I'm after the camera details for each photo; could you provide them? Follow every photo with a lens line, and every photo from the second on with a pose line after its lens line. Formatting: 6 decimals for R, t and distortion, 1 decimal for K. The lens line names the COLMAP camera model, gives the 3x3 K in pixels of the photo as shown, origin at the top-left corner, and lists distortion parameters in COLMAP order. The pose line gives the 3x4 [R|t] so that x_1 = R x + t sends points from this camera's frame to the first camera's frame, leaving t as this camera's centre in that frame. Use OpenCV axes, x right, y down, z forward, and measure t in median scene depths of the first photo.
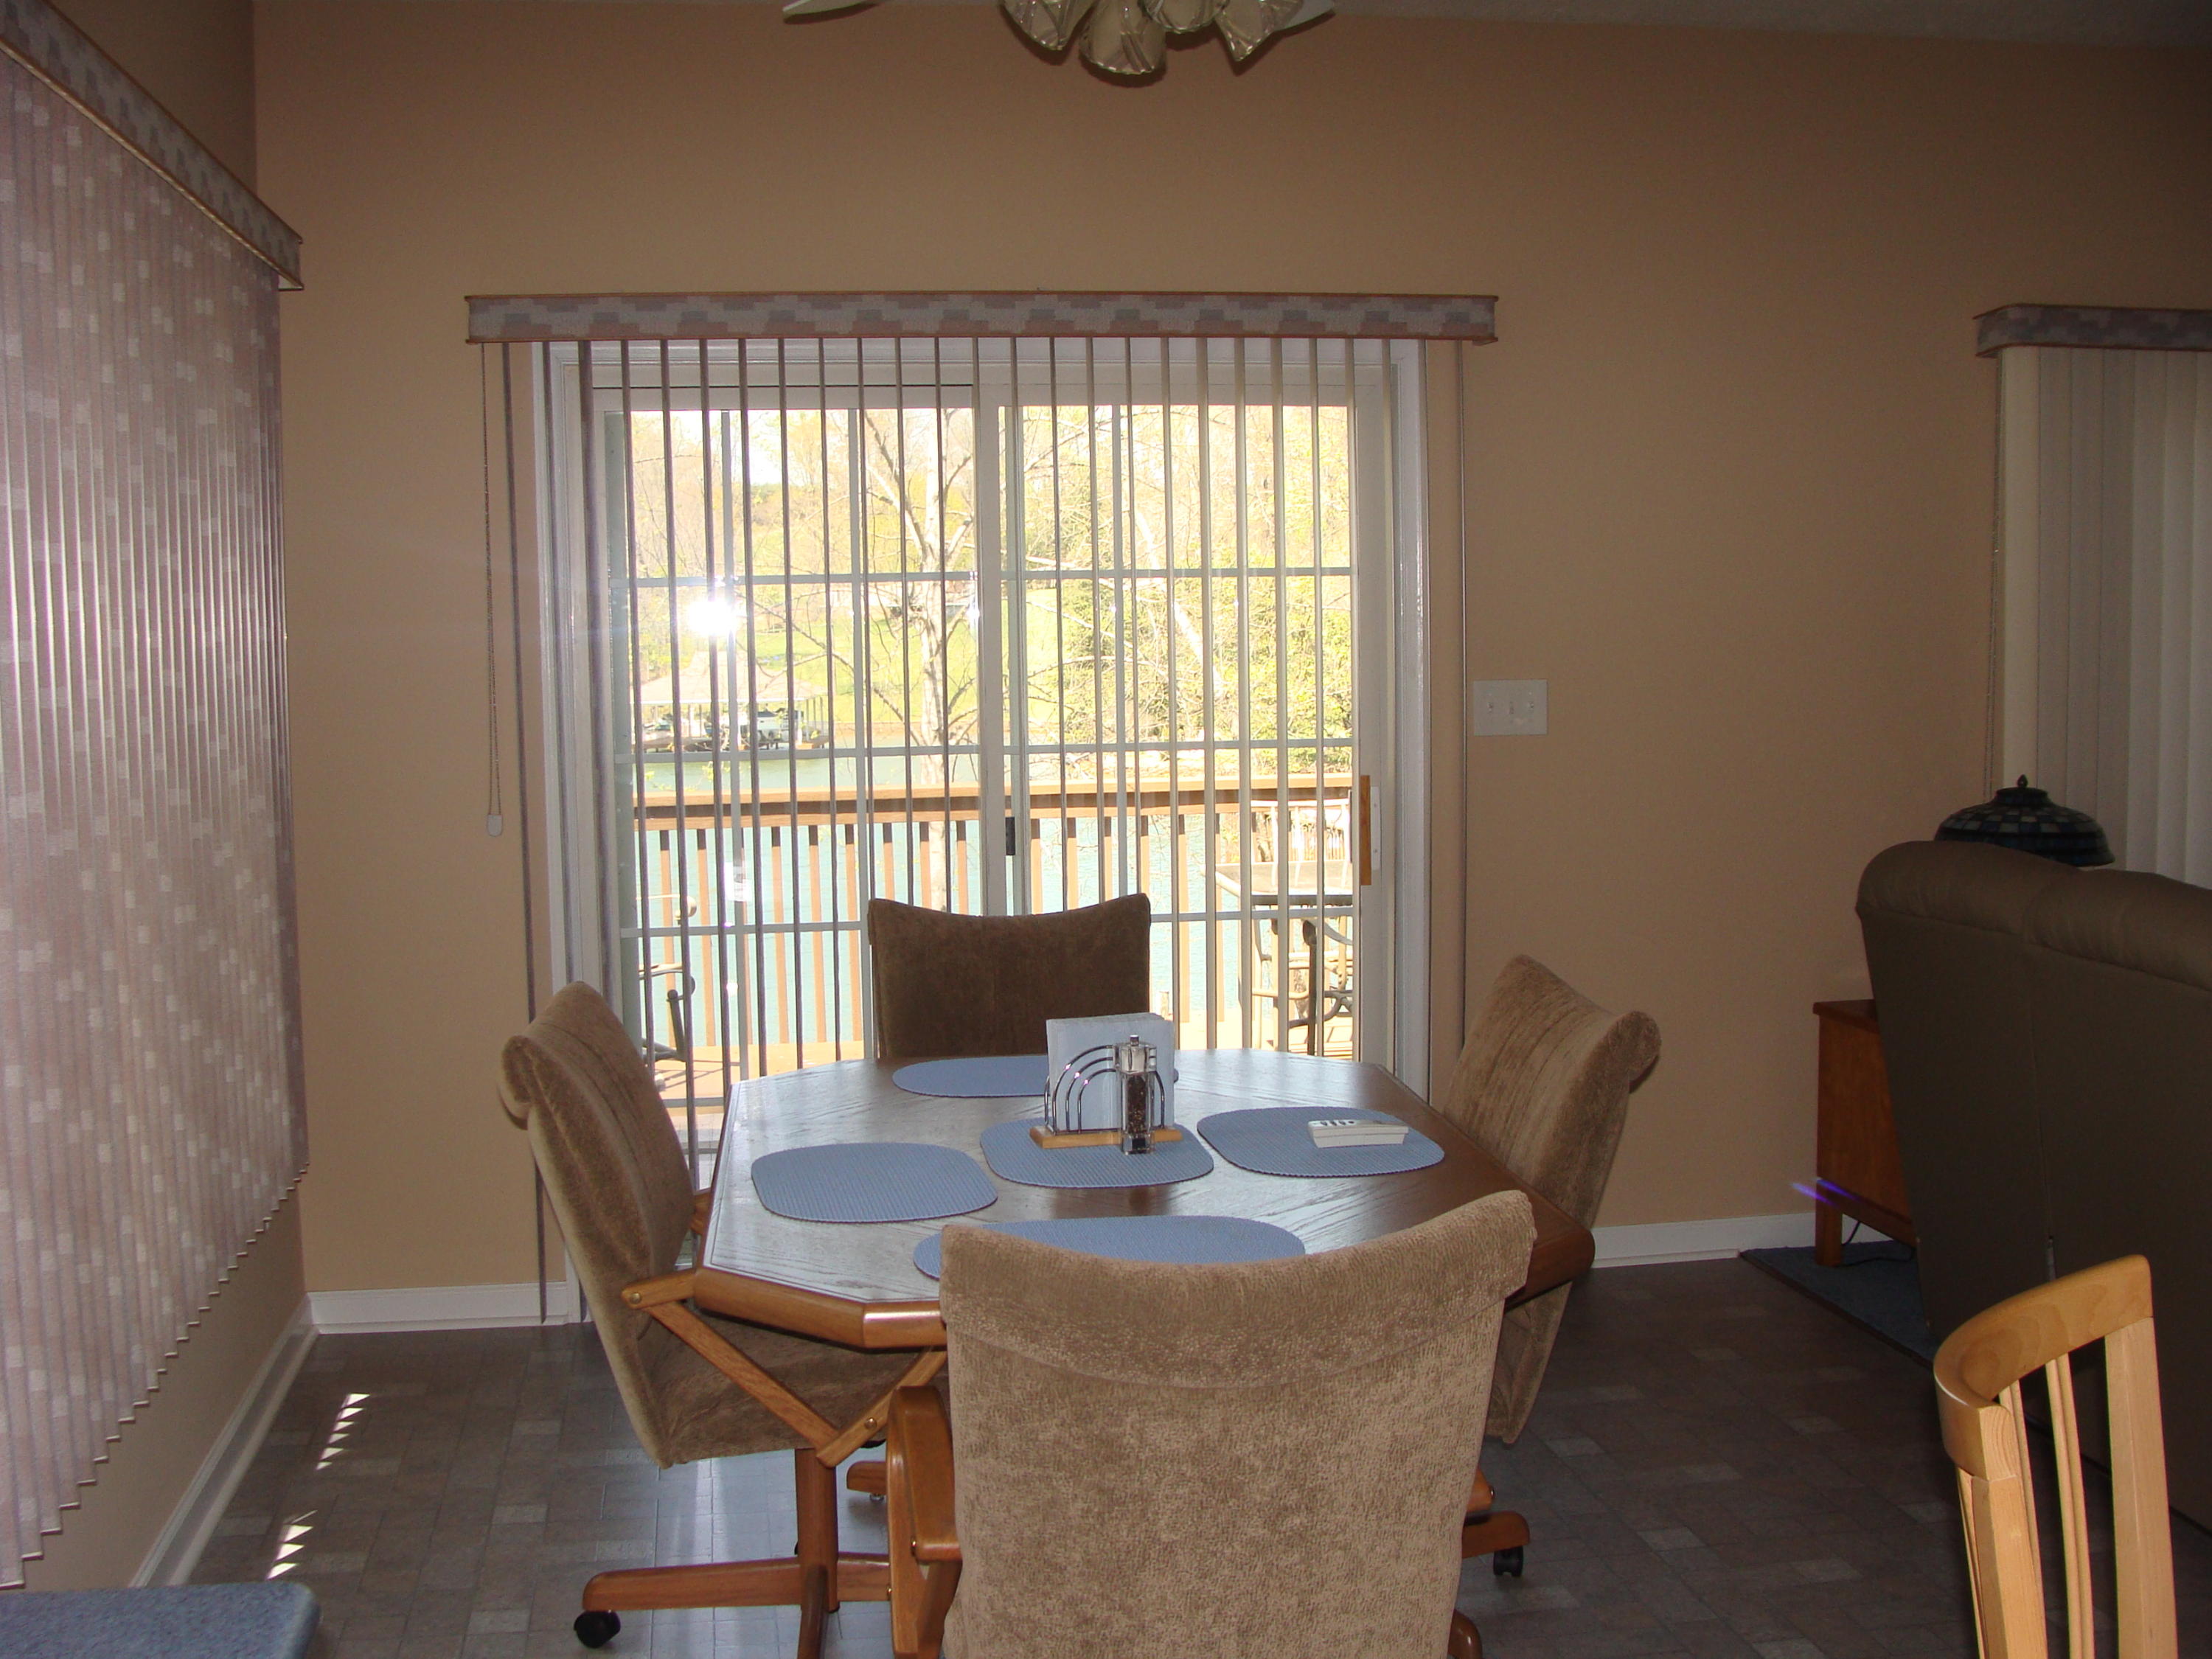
lens RADIAL K [[2646.7, 0, 1106.0], [0, 2646.7, 829.5], [0, 0, 1]] dist [0.000320, -0.595705]
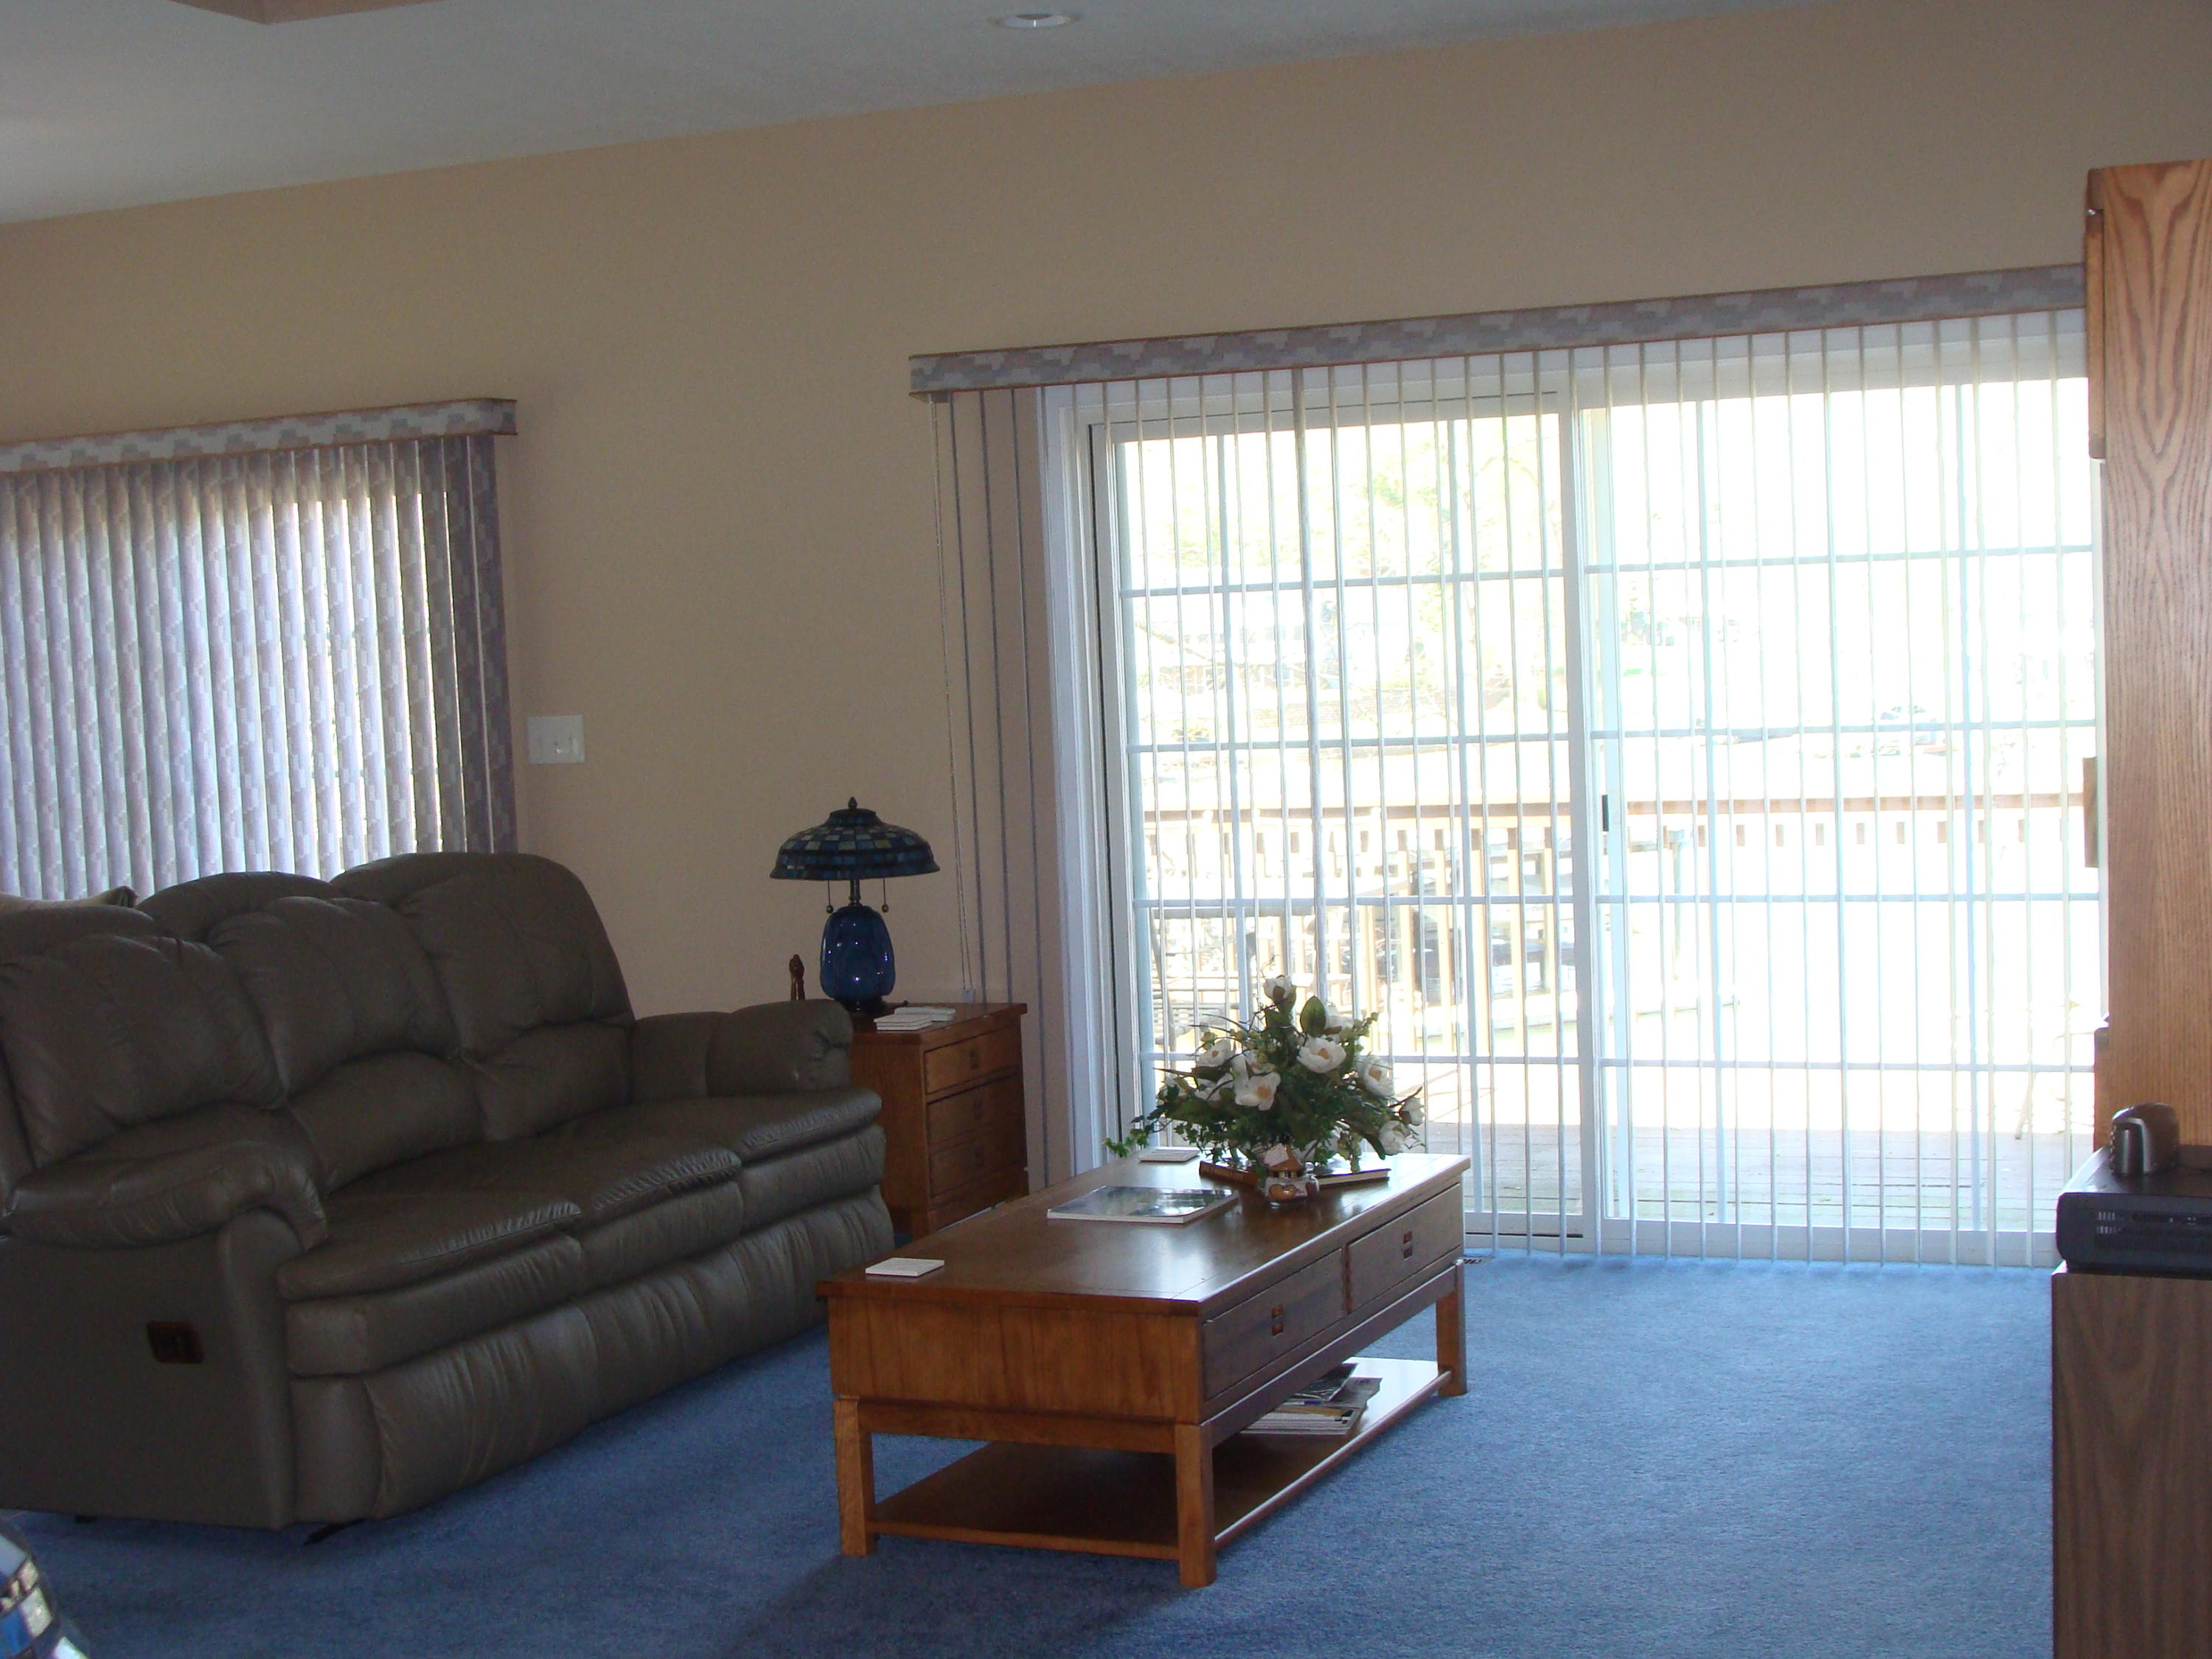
lens RADIAL K [[2708.2, 0, 1106.0], [0, 2708.2, 829.5], [0, 0, 1]] dist [-0.097507, 0.011941]
pose [[0.873616, 0.011425, -0.486482, 0.509780], [-0.010567, 0.999934, 0.004506, -0.006717], [0.486501, 0.001204, 0.873679, 0.032398]]
